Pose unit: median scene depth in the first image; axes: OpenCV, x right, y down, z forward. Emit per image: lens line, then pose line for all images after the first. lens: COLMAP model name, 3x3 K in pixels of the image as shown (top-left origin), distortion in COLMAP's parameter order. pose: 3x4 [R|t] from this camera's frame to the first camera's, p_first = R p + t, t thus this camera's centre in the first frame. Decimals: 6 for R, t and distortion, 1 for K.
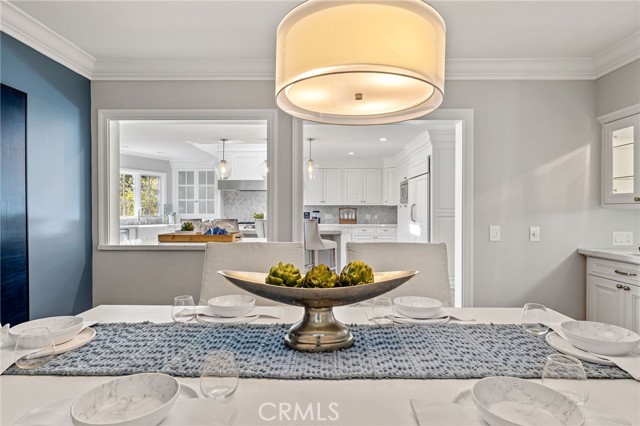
lens RADIAL K [[346.0, 0, 320.0], [0, 346.0, 213.0], [0, 0, 1]] dist [-0.001942, 0.000059]
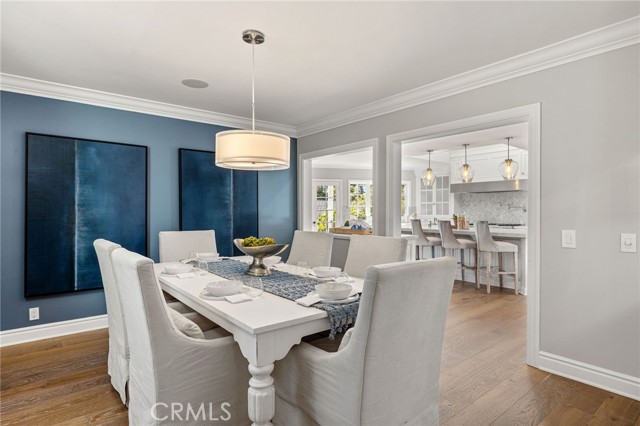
lens RADIAL K [[346.0, 0, 320.0], [0, 346.0, 213.0], [0, 0, 1]] dist [-0.001942, 0.000059]
pose [[0.641824, 0.002699, -0.766848, 0.298889], [-0.005361, 0.999985, -0.000967, -0.000973], [0.766834, 0.004732, 0.641829, -0.015043]]
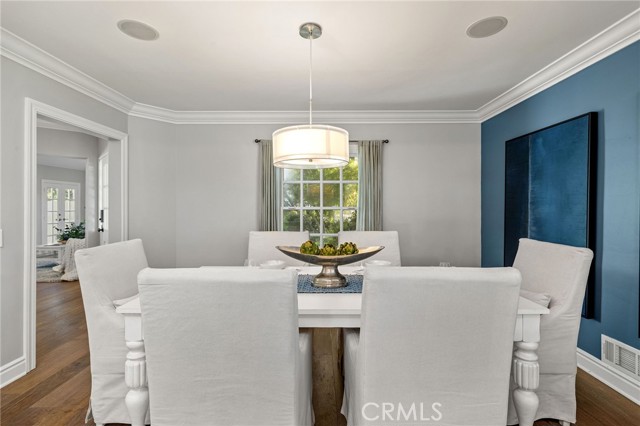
lens RADIAL K [[305.8, 0, 320.0], [0, 305.8, 213.0], [0, 0, 1]] dist [-0.000042, -0.000068]
pose [[-0.999971, -0.007635, 0.000464, 0.019237], [-0.007623, 0.999744, 0.021298, -0.003903], [-0.000626, 0.021293, -0.999773, 0.398459]]
